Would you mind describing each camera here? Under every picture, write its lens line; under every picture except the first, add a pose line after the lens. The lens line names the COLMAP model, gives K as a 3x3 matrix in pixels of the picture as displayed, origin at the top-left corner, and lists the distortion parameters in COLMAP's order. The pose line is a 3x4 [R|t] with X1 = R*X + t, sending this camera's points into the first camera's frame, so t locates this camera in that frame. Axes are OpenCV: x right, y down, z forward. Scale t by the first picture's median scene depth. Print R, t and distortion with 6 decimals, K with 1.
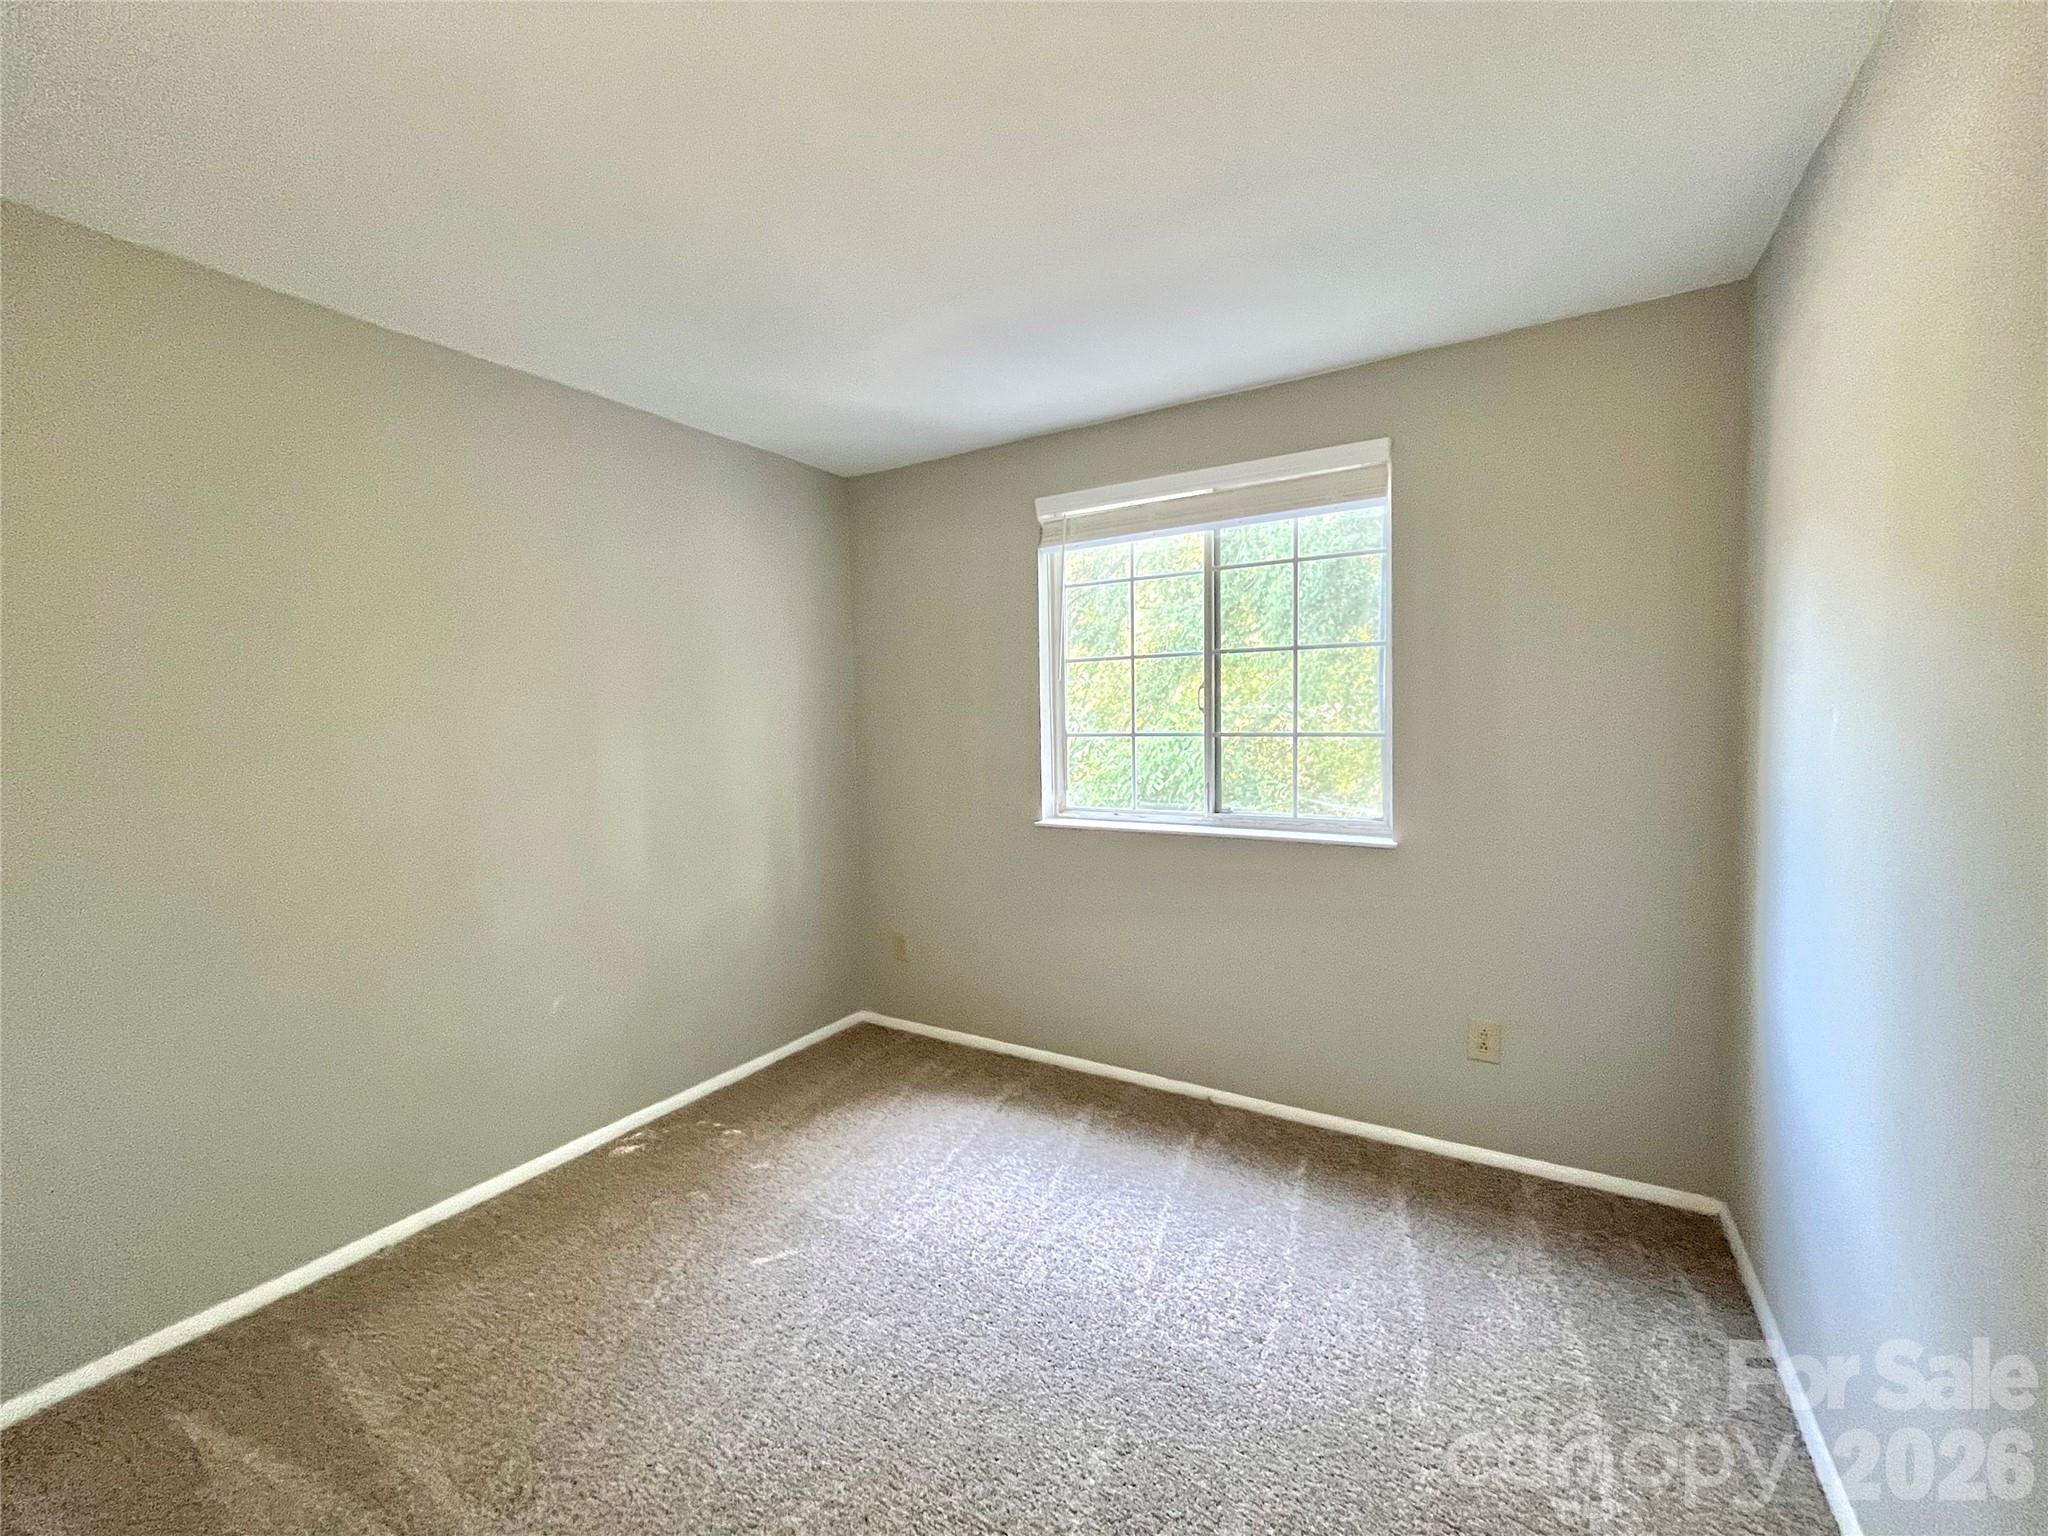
lens RADIAL K [[868.1, 0, 1024.0], [0, 868.1, 768.0], [0, 0, 1]] dist [-0.001287, 0.000091]
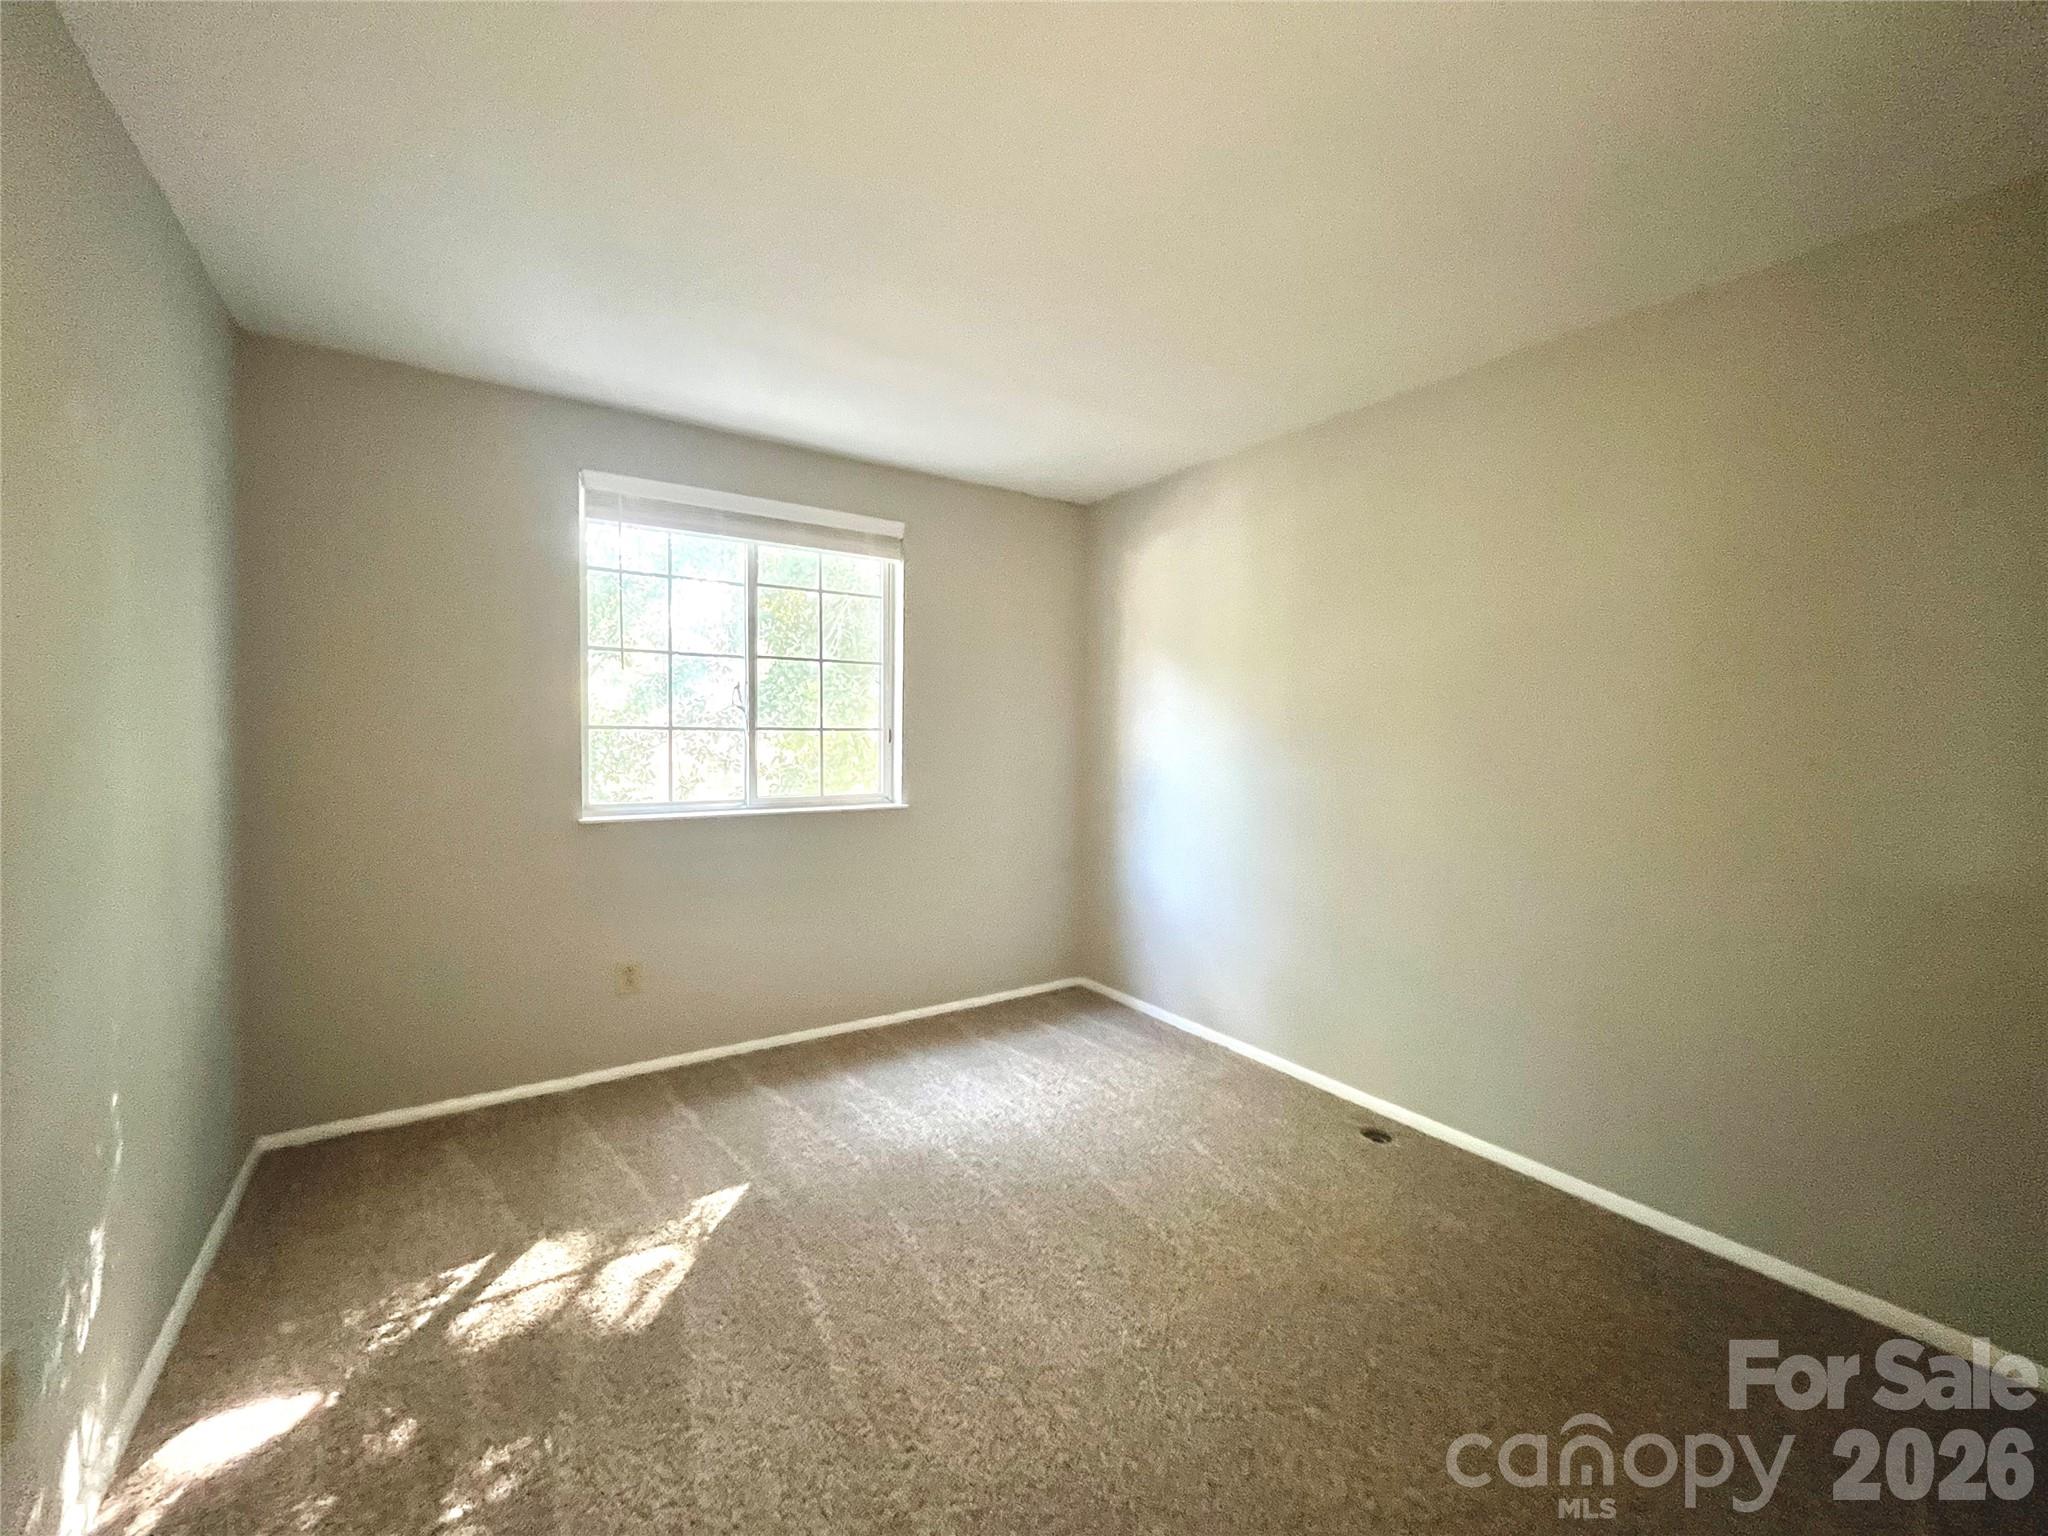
lens RADIAL K [[826.8, 0, 1034.9], [0, 826.8, 768.3], [0, 0, 1]] dist [-0.001256, -0.000018]
pose [[0.357504, -0.039770, 0.933065, -0.683375], [0.016677, 0.999205, 0.036199, -0.017789], [-0.933763, 0.002620, 0.357883, 0.272167]]
